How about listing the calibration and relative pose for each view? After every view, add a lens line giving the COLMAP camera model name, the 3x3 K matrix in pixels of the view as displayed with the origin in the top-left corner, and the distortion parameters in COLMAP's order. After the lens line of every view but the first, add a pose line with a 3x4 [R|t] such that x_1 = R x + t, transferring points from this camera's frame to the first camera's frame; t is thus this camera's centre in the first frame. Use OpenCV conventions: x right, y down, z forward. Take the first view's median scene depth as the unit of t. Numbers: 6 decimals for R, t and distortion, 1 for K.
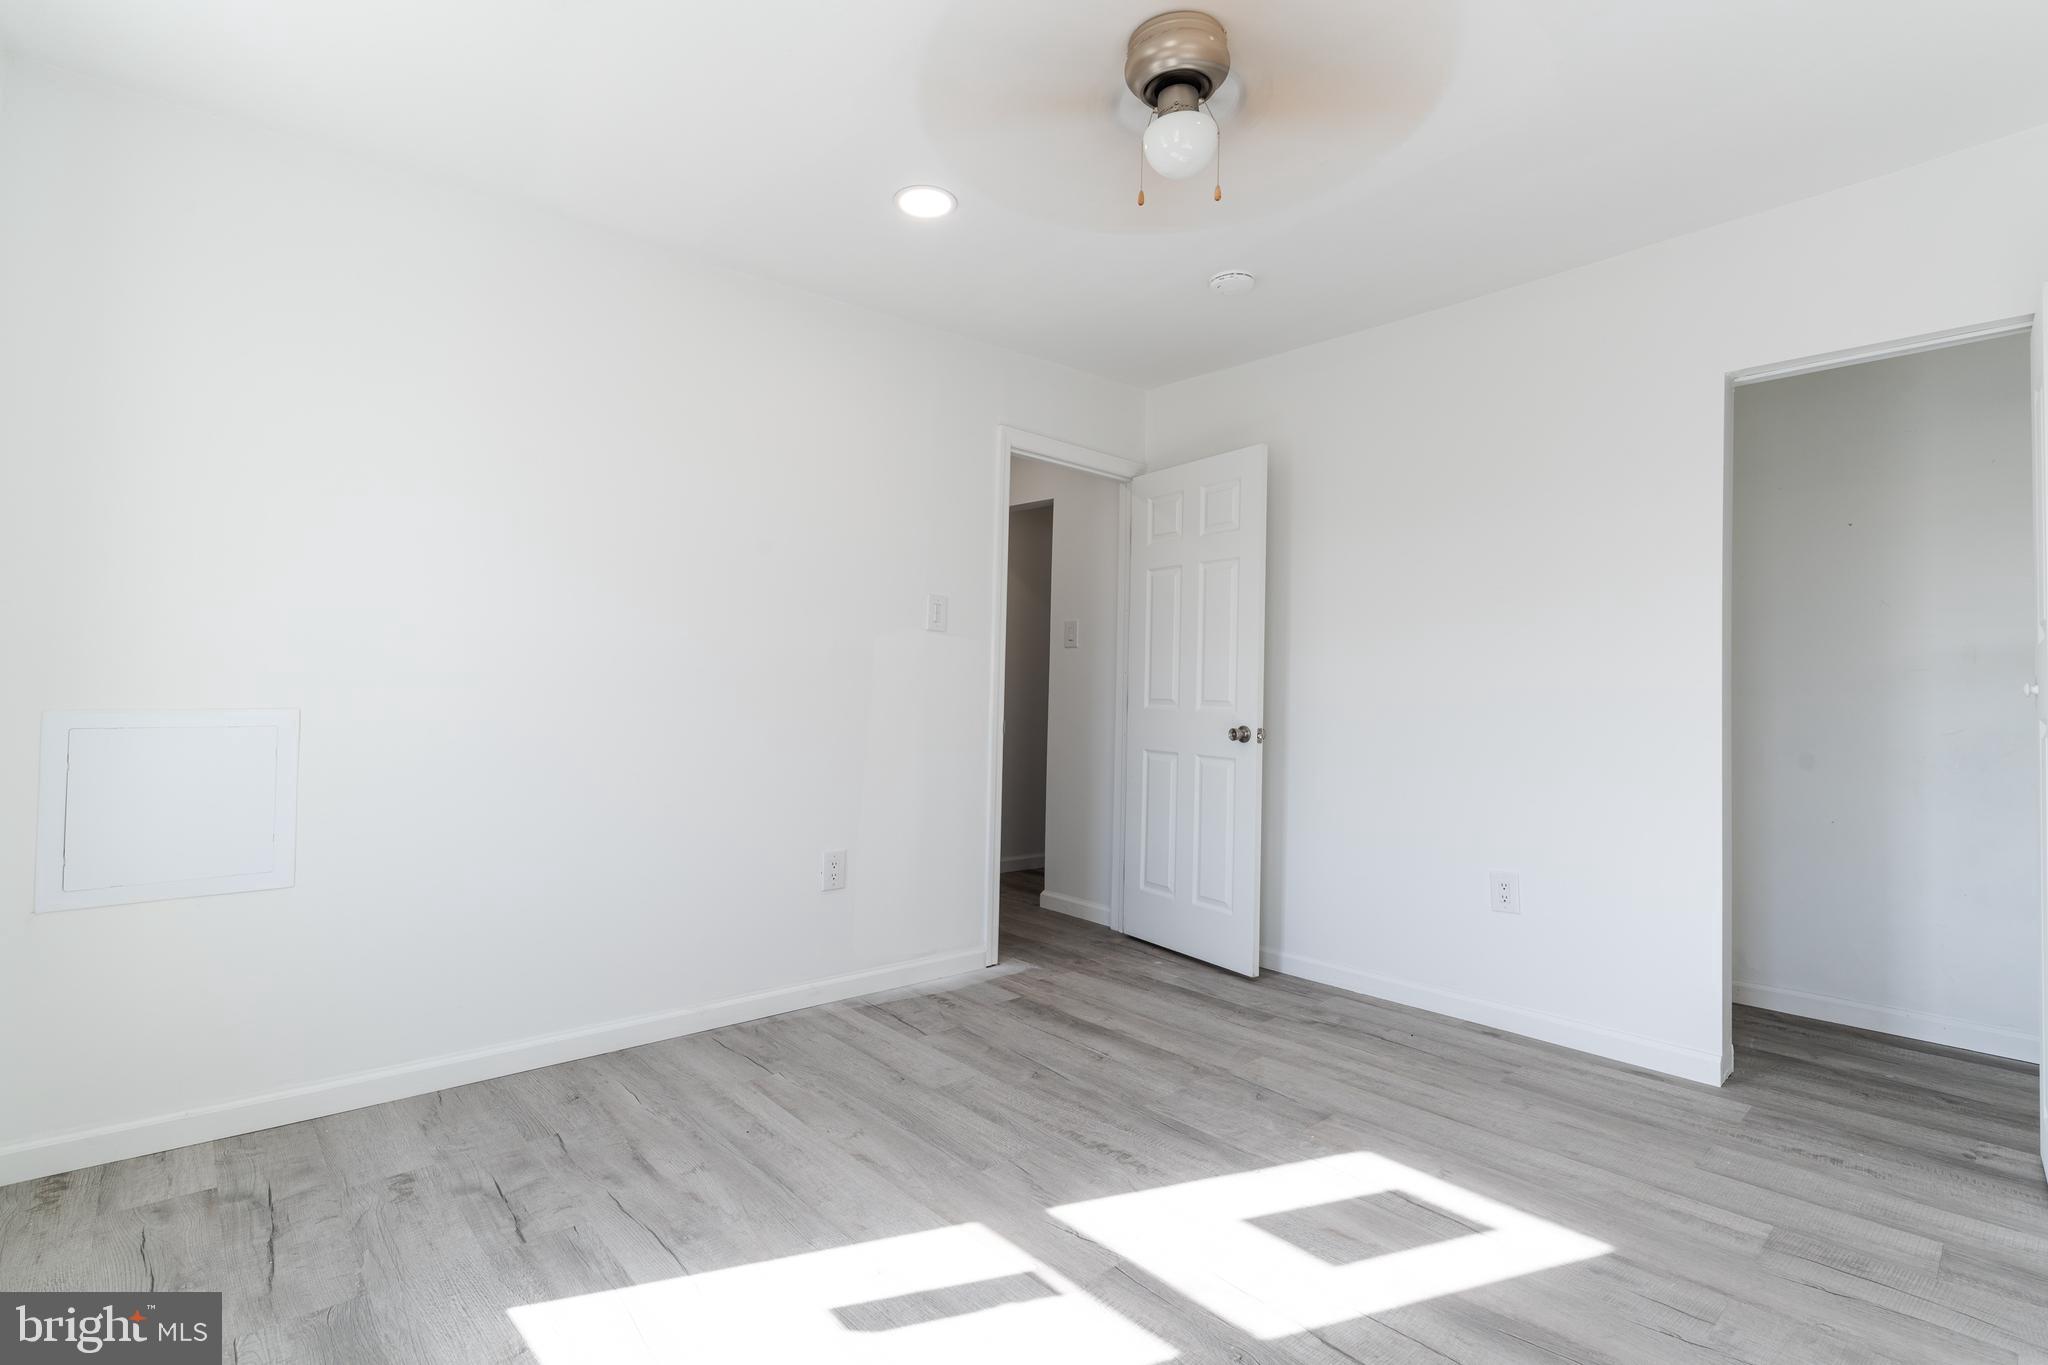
lens RADIAL K [[950.2, 0, 1037.5], [0, 950.2, 670.8], [0, 0, 1]] dist [-0.006412, 0.002168]
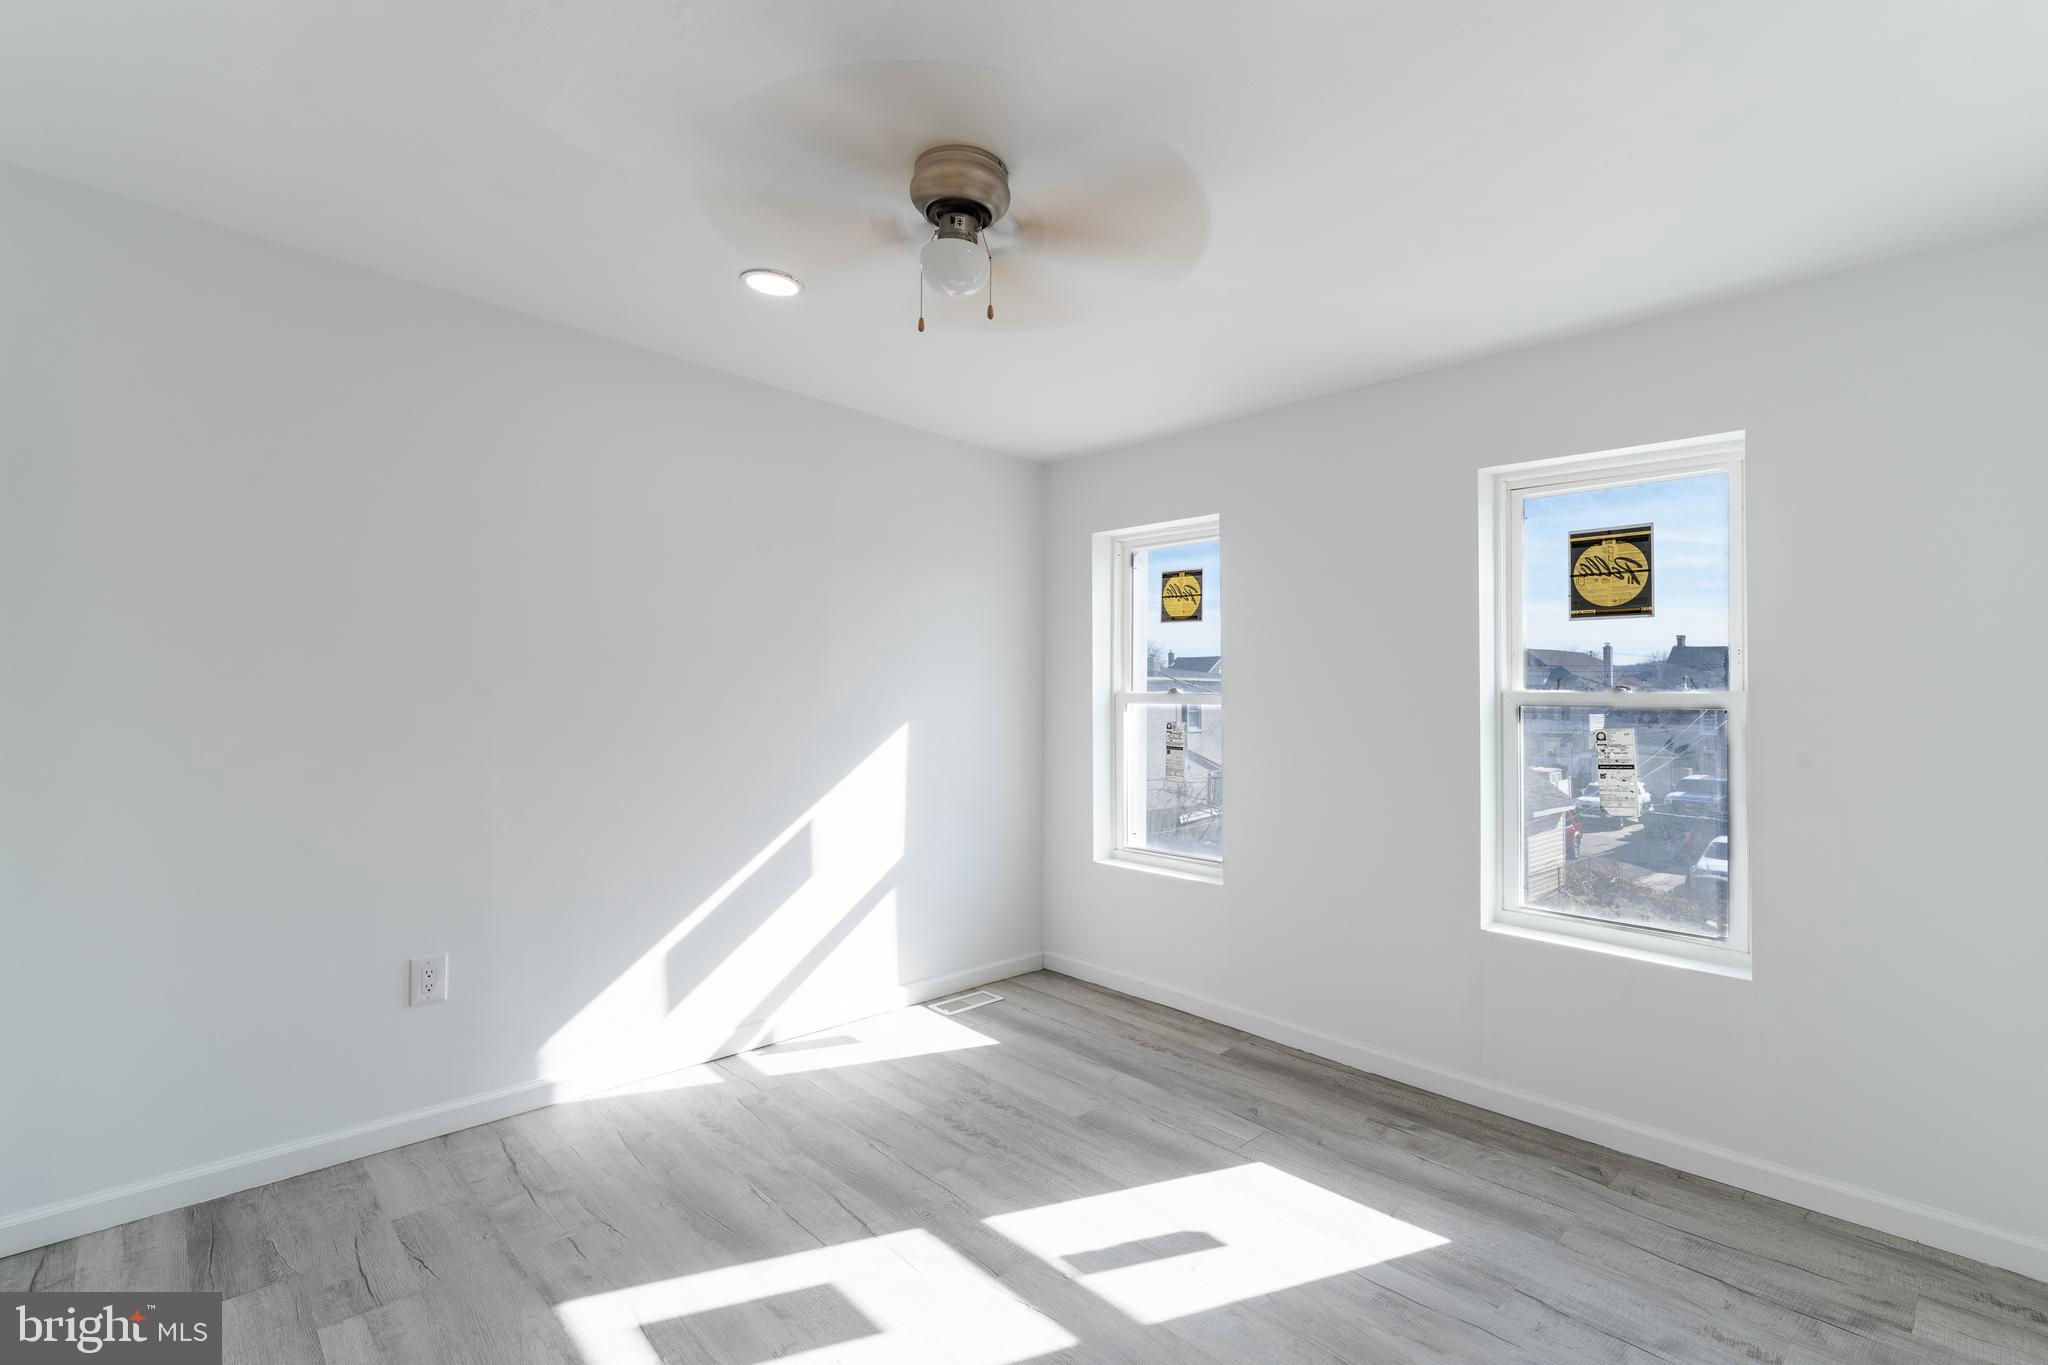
lens RADIAL K [[943.4, 0, 1054.1], [0, 943.4, 674.2], [0, 0, 1]] dist [-0.003890, 0.000502]
pose [[-0.999068, -0.028472, -0.032457, 0.049999], [-0.027104, 0.998757, -0.041839, -0.052459], [0.033608, -0.040920, -0.998597, 1.517033]]
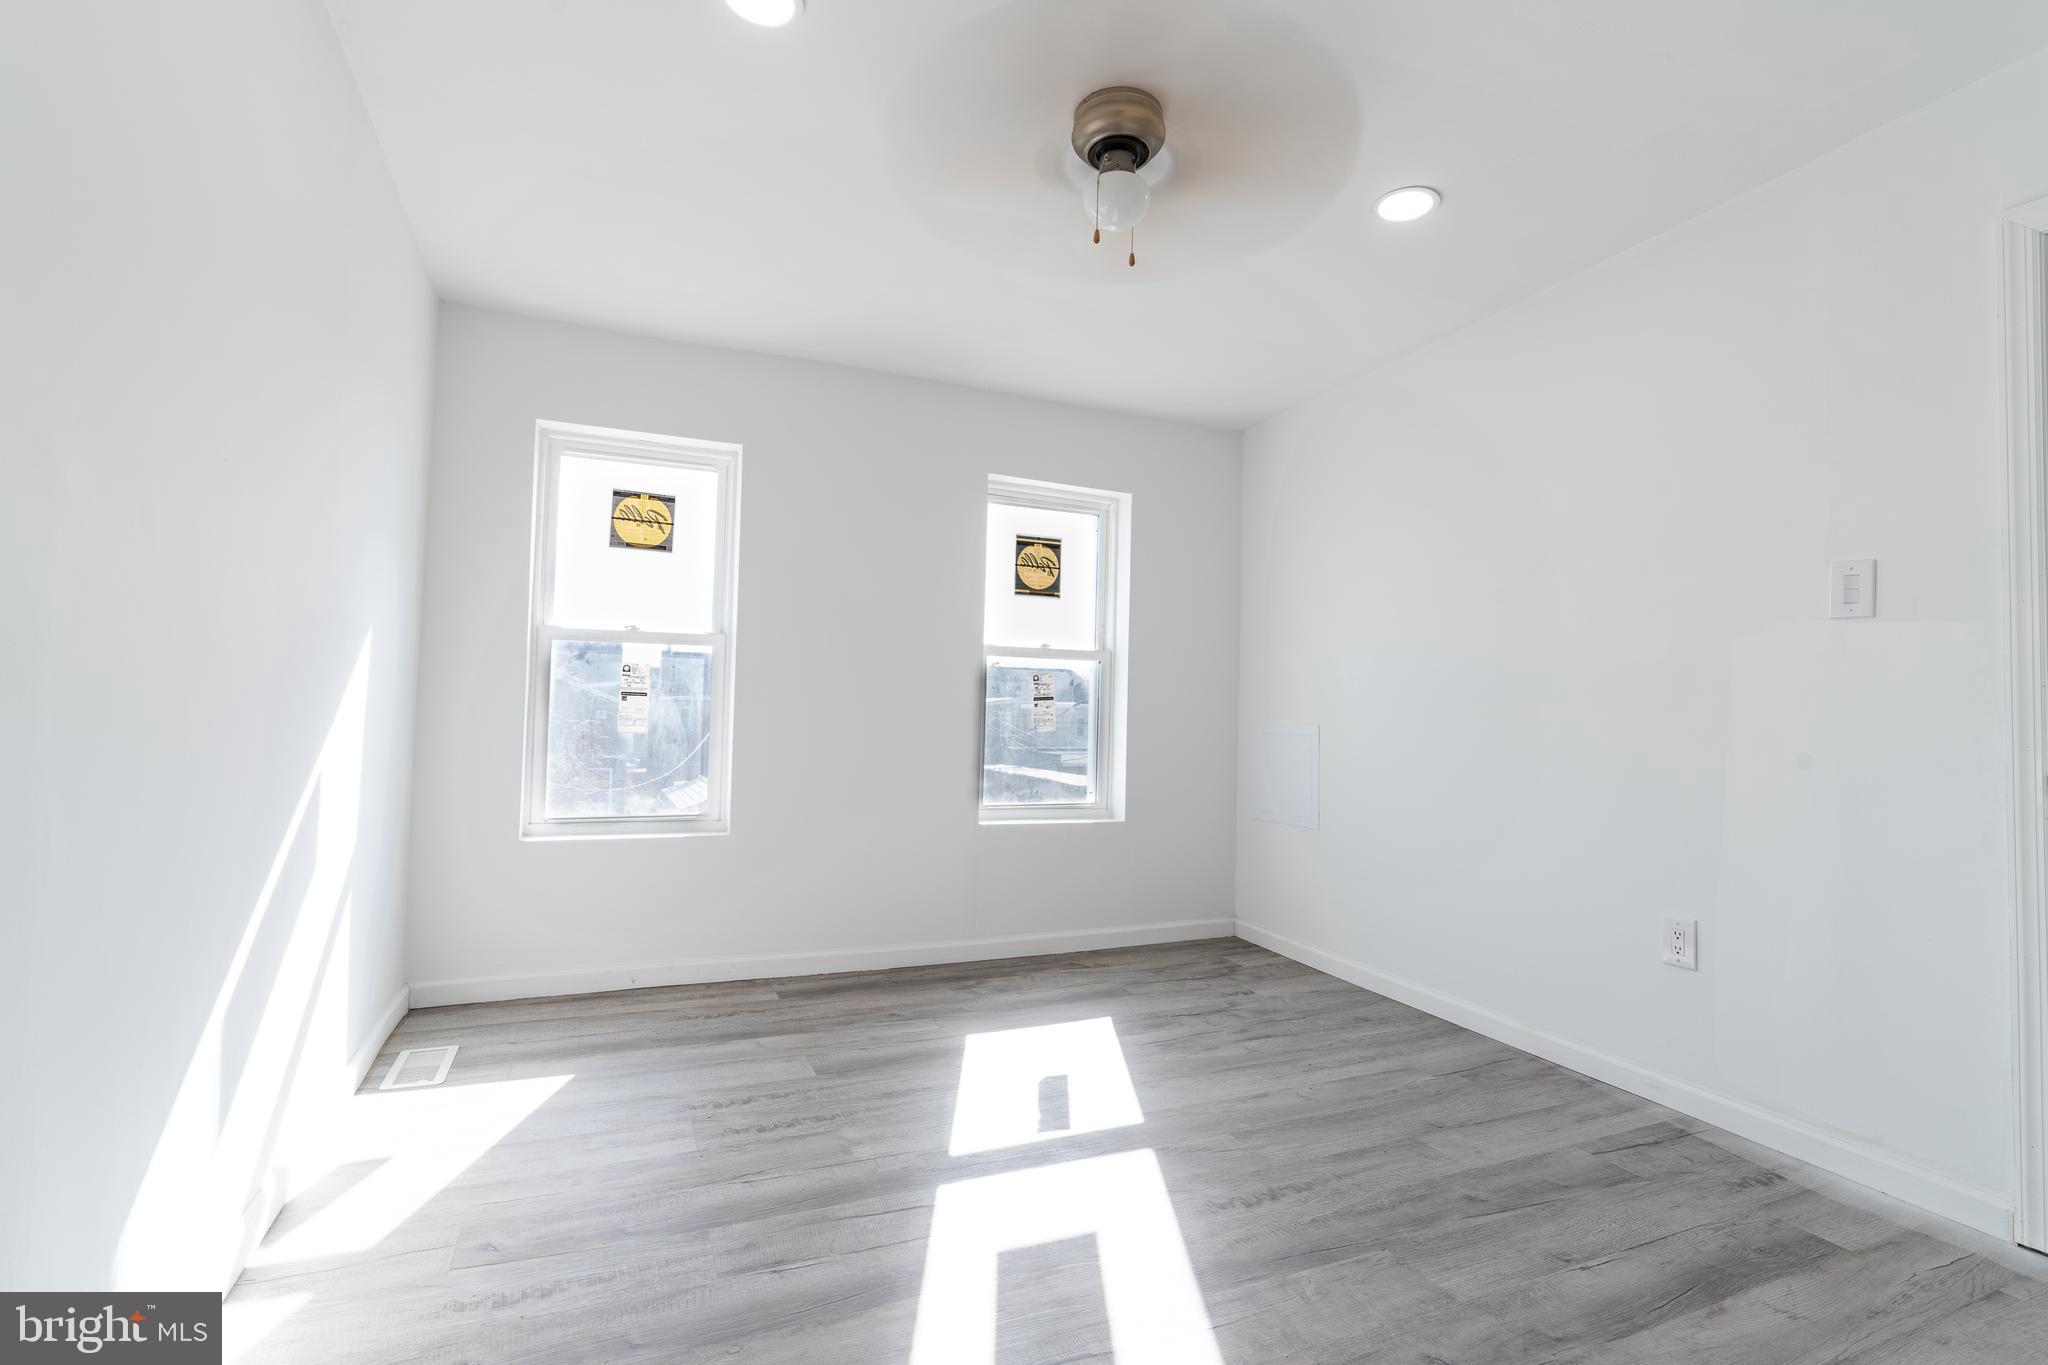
lens RADIAL K [[950.2, 0, 1037.5], [0, 950.2, 670.8], [0, 0, 1]] dist [-0.006412, 0.002168]
pose [[-0.313357, -0.063342, -0.947521, 0.903504], [-0.006609, 0.997894, -0.064524, 0.049170], [0.949612, -0.013957, -0.313116, 0.941812]]
